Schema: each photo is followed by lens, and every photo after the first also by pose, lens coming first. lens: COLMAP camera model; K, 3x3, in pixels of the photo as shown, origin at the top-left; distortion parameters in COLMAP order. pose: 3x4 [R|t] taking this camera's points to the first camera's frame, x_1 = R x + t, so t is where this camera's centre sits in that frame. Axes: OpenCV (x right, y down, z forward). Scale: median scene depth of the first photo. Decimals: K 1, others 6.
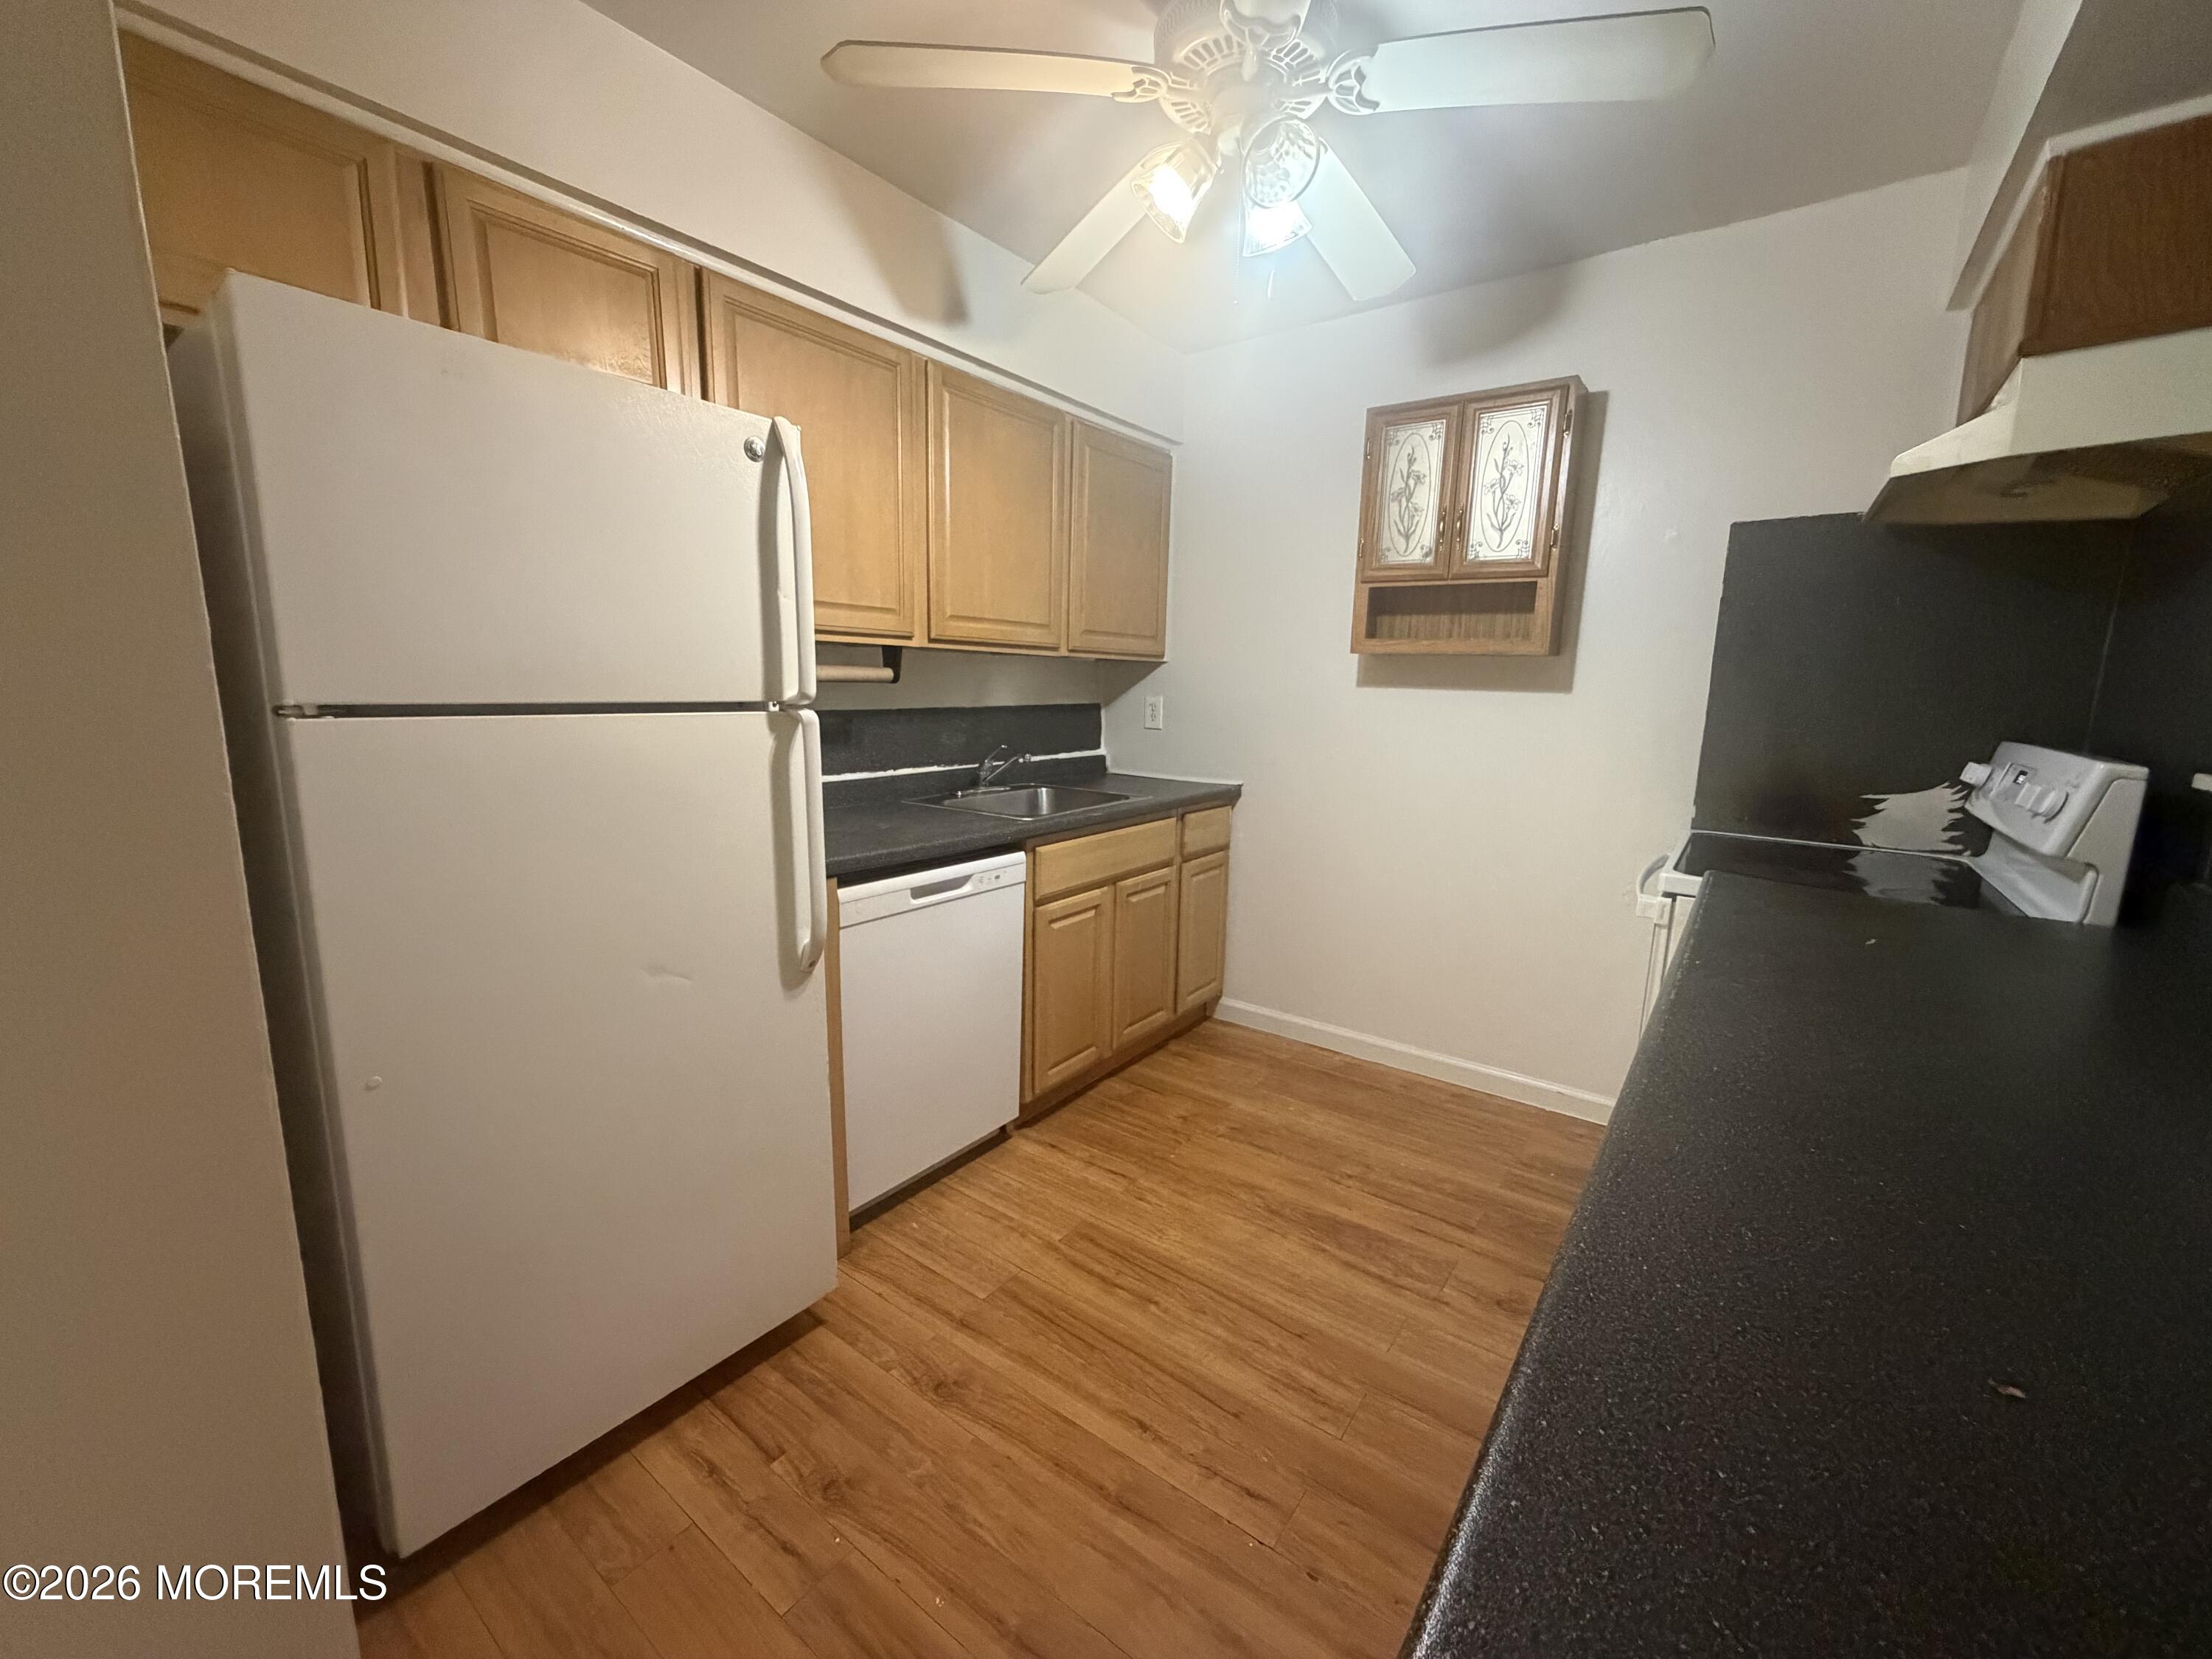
lens RADIAL K [[880.2, 0, 1104.6], [0, 880.2, 829.1], [0, 0, 1]] dist [0.000964, 0.000271]
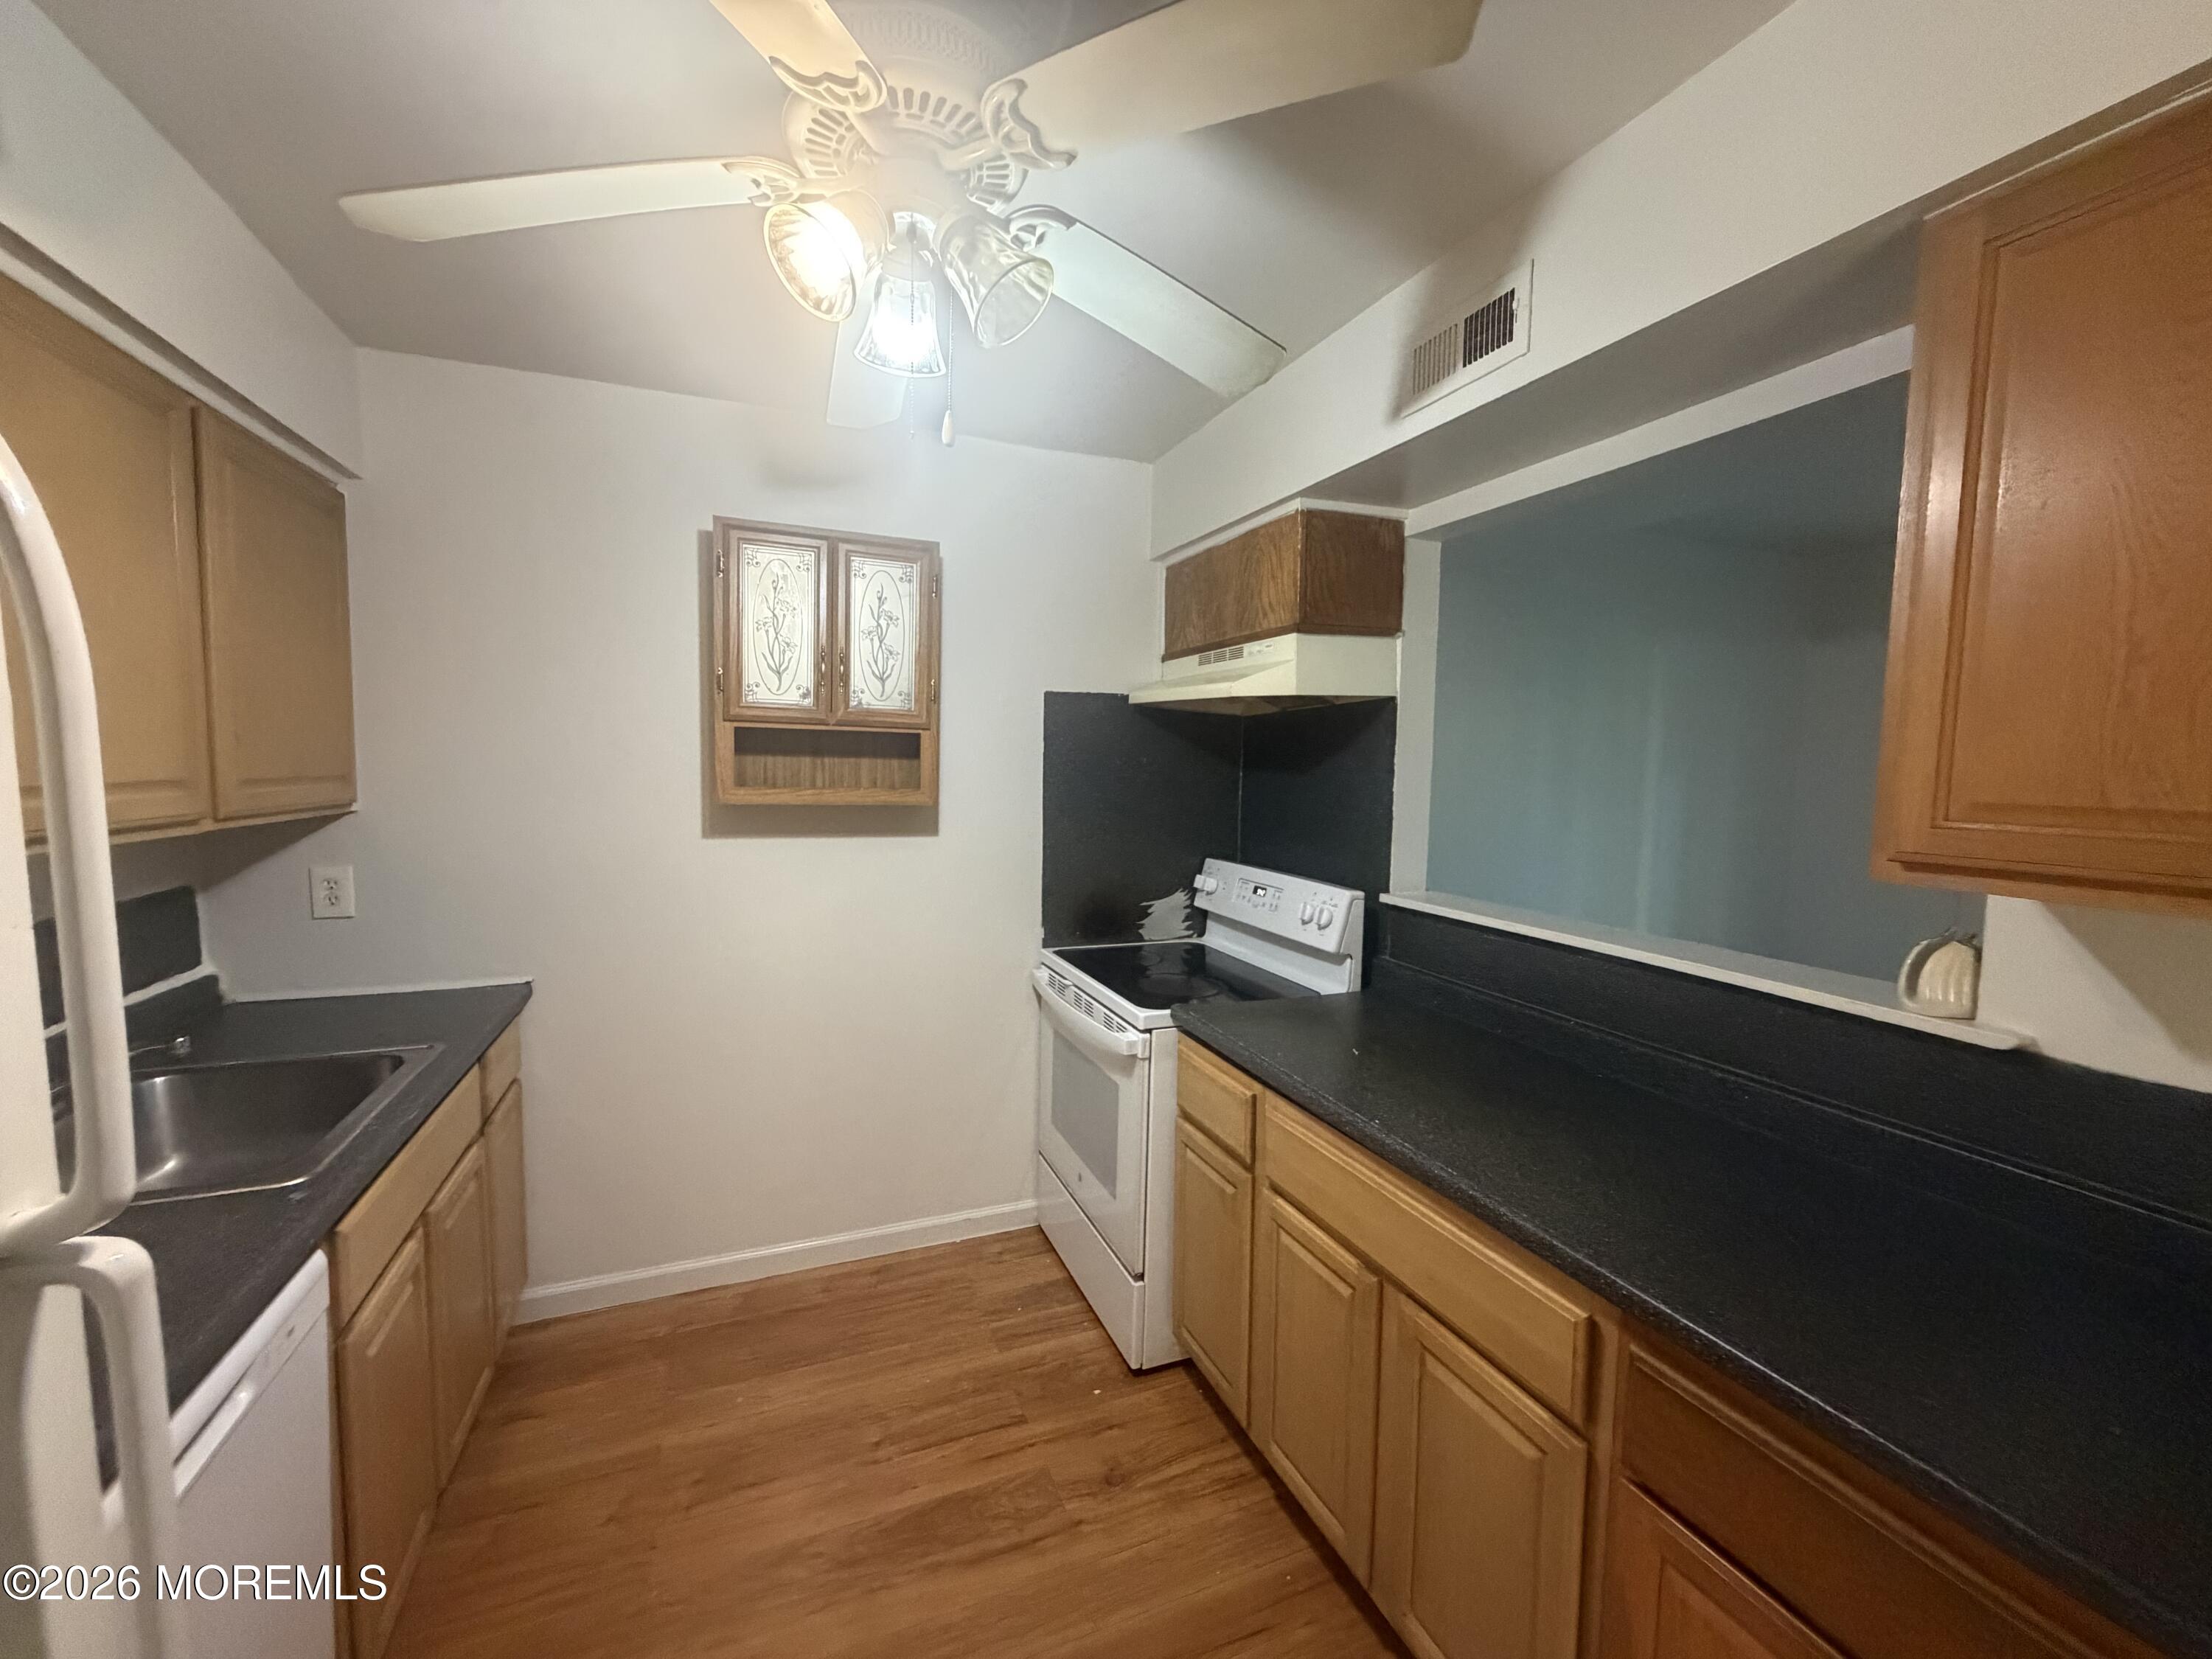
lens RADIAL K [[880.2, 0, 1100.6], [0, 880.2, 832.7], [0, 0, 1]] dist [0.000964, 0.000271]
pose [[0.523069, -0.082986, 0.848240, -0.270087], [0.136644, 0.990540, 0.012646, -0.159982], [-0.841265, 0.109292, 0.529460, 0.321329]]
